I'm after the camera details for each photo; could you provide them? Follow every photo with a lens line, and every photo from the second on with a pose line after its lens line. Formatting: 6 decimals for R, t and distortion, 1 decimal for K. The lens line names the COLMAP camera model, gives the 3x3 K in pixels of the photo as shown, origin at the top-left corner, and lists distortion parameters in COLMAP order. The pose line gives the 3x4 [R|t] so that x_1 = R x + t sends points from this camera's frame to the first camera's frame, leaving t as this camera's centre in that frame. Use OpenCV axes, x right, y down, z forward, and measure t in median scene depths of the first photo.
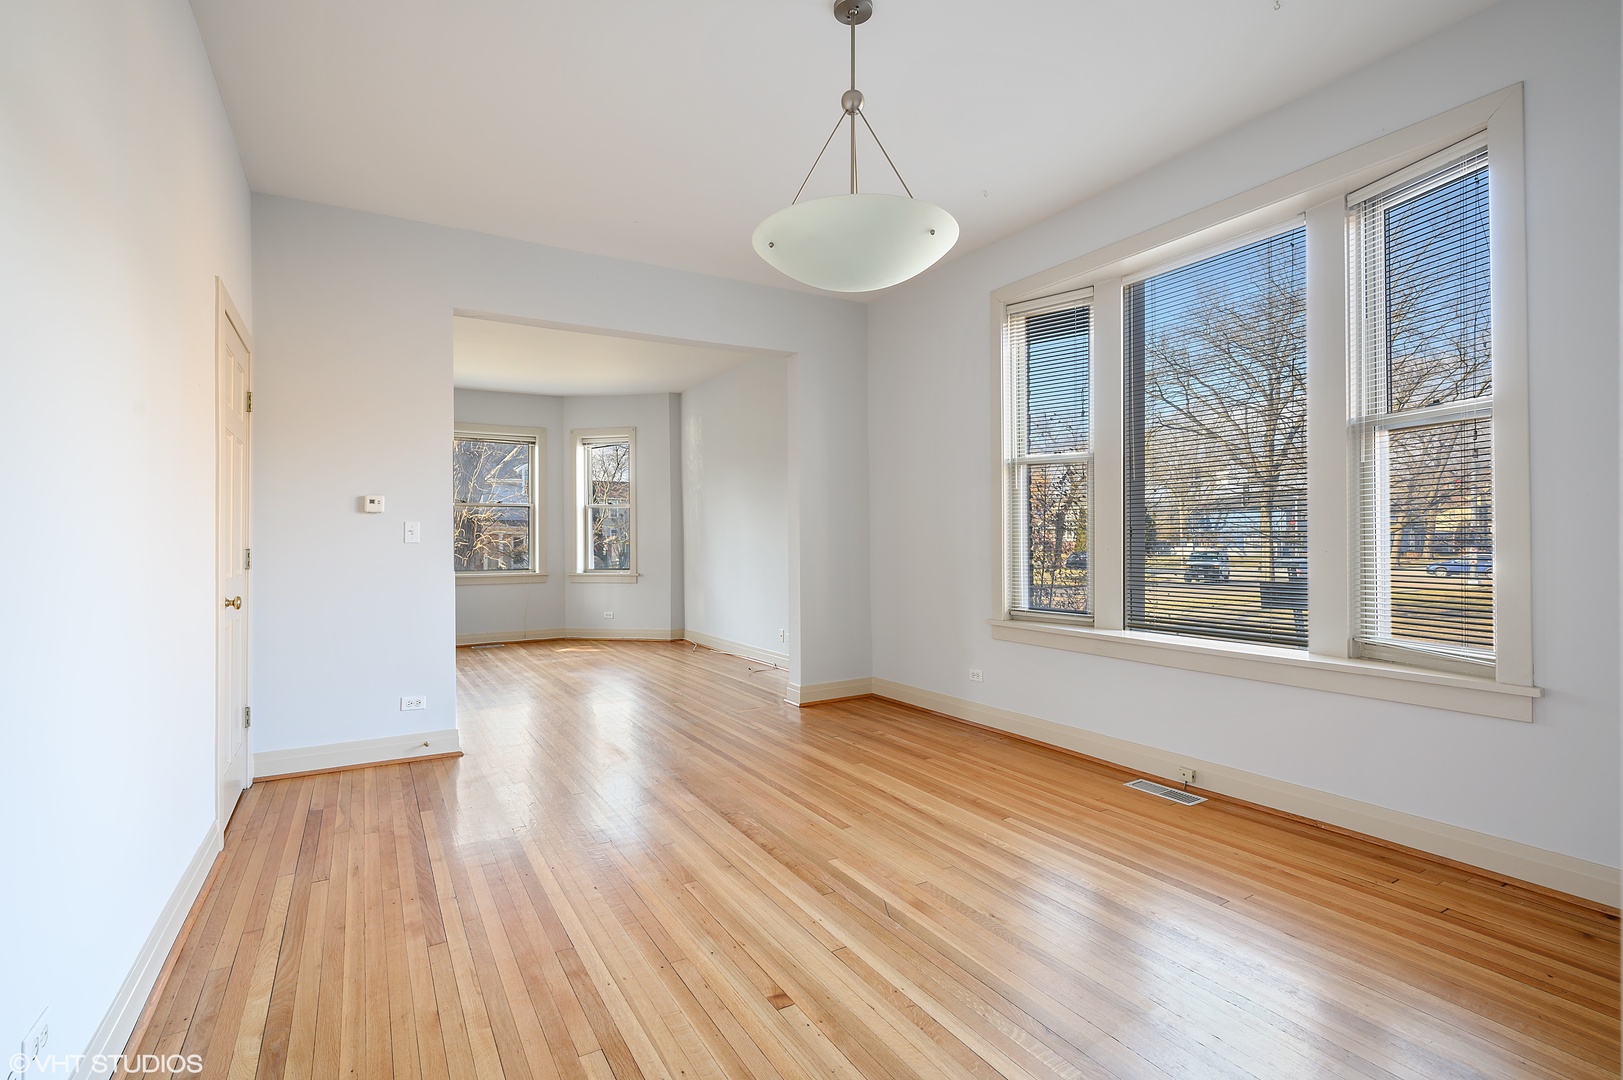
lens RADIAL K [[751.7, 0, 801.1], [0, 751.7, 551.9], [0, 0, 1]] dist [0.000950, 0.000010]
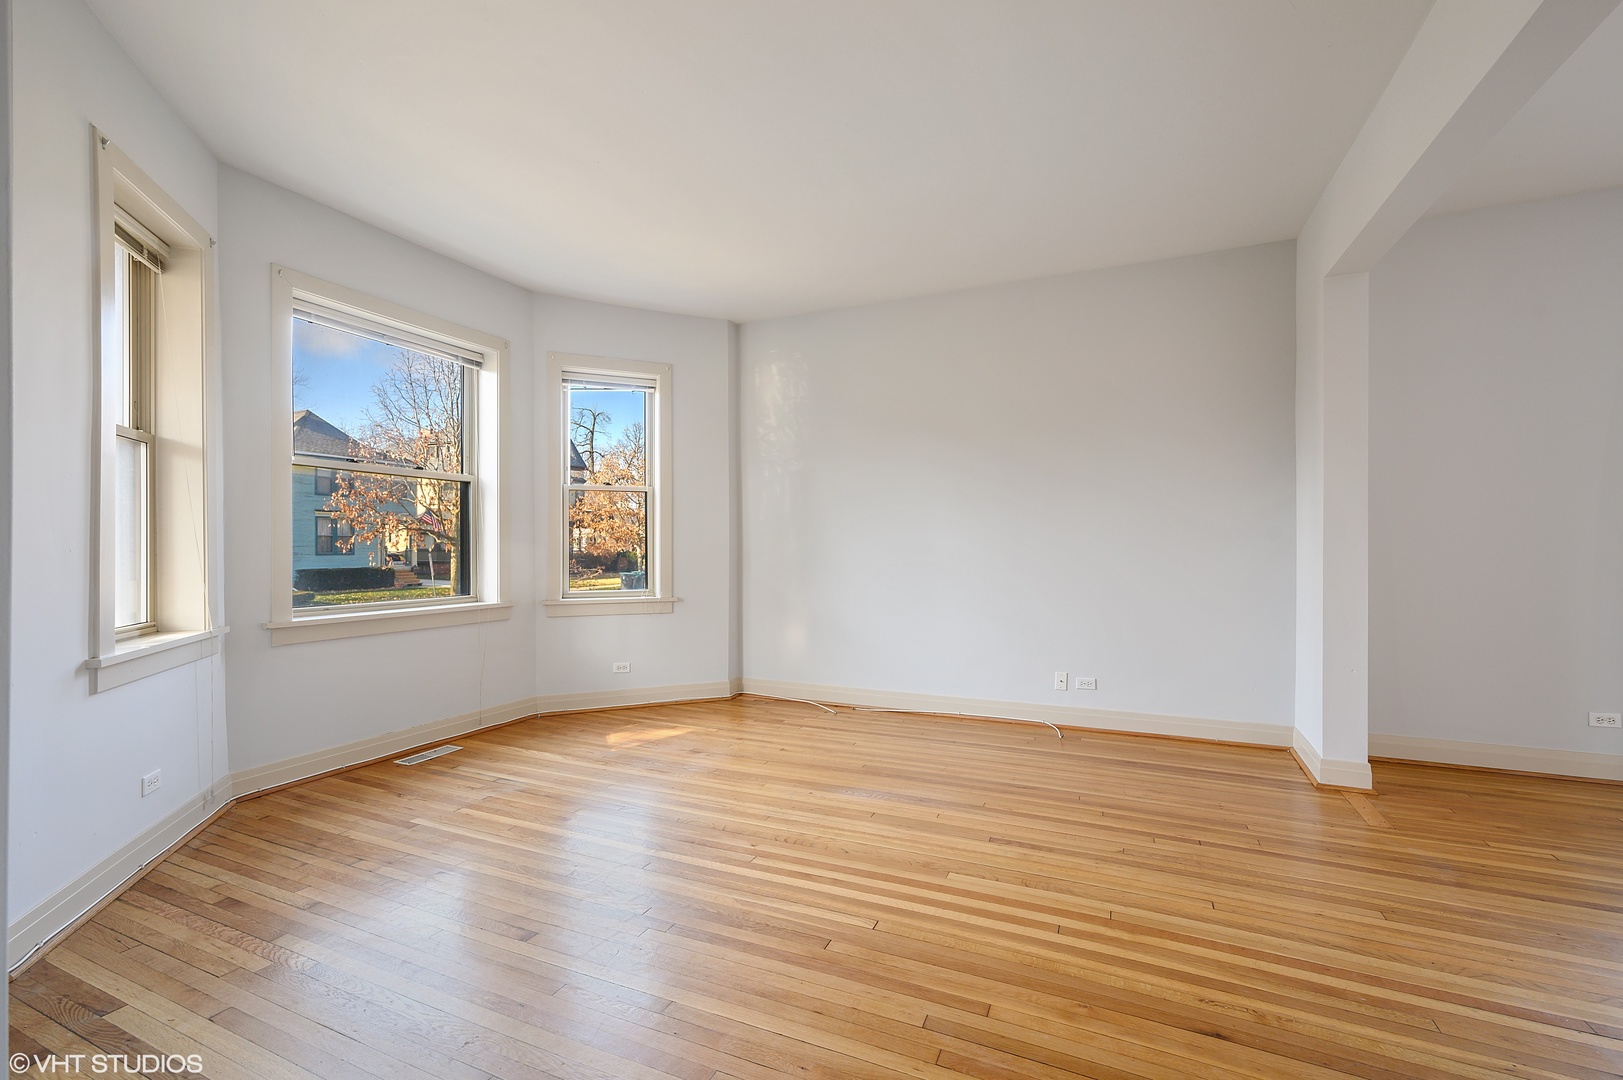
lens RADIAL K [[671.7, 0, 821.3], [0, 671.7, 547.4], [0, 0, 1]] dist [-0.004376, -0.000691]
pose [[0.808760, 0.000002, 0.588139, -0.451679], [-0.001087, 0.999998, 0.001492, -0.014321], [-0.588138, -0.001846, 0.808759, 0.472573]]
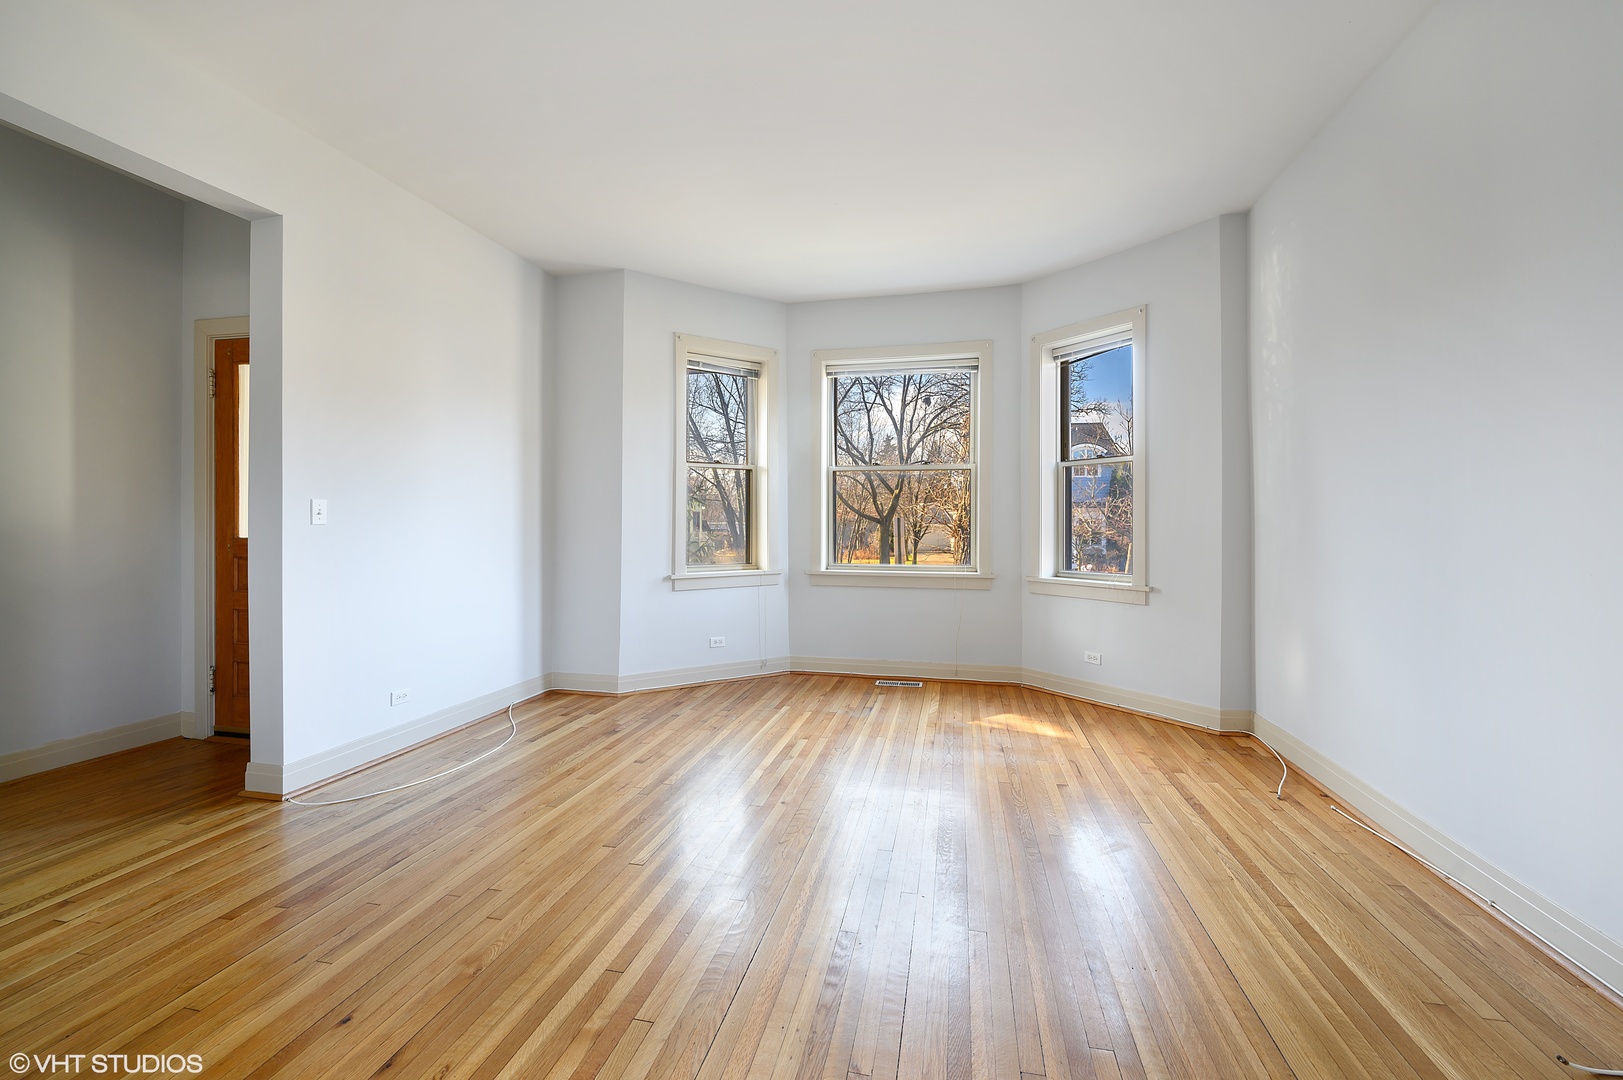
lens RADIAL K [[671.7, 0, 815.8], [0, 671.7, 527.2], [0, 0, 1]] dist [-0.004376, -0.000691]
pose [[0.739953, 0.005458, -0.672637, -0.076831], [-0.002667, 0.999983, 0.005180, -0.014303], [0.672653, -0.002039, 0.739955, 0.505030]]
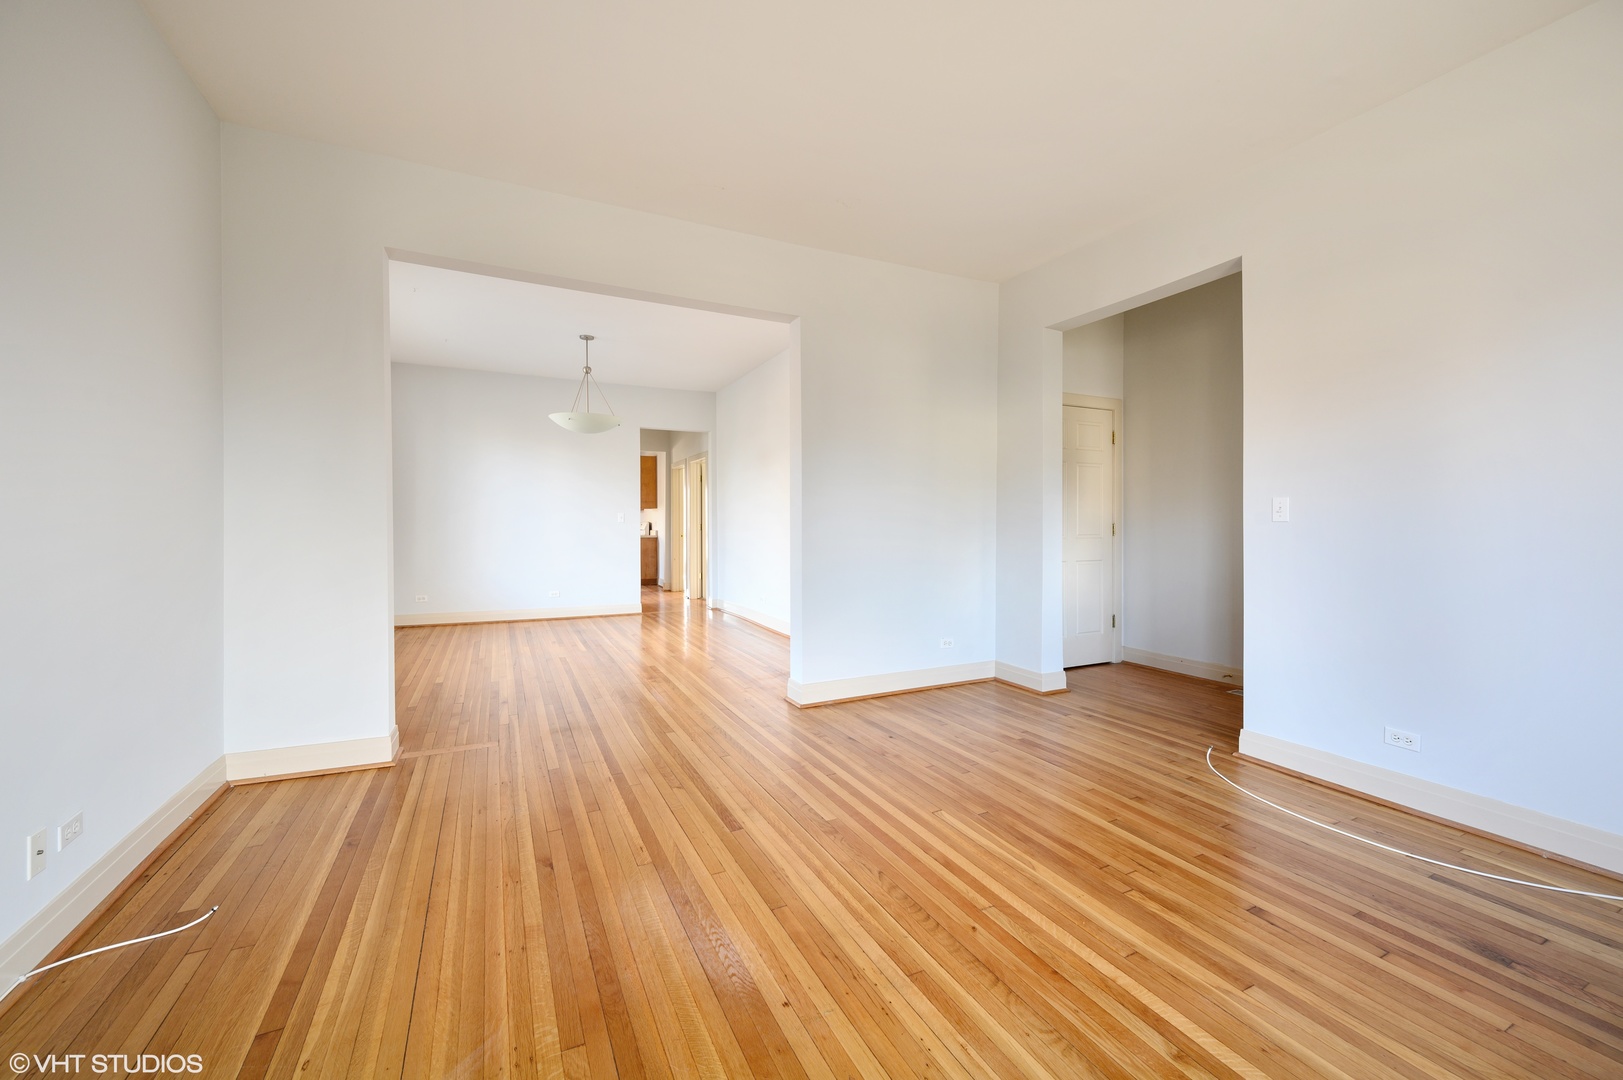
lens RADIAL K [[648.1, 0, 809.6], [0, 648.1, 532.9], [0, 0, 1]] dist [0.001534, 0.000062]
pose [[-0.997323, 0.000416, 0.073116, -0.264298], [0.001694, 0.999847, 0.017414, -0.013345], [-0.073097, 0.017491, -0.997171, 0.940328]]
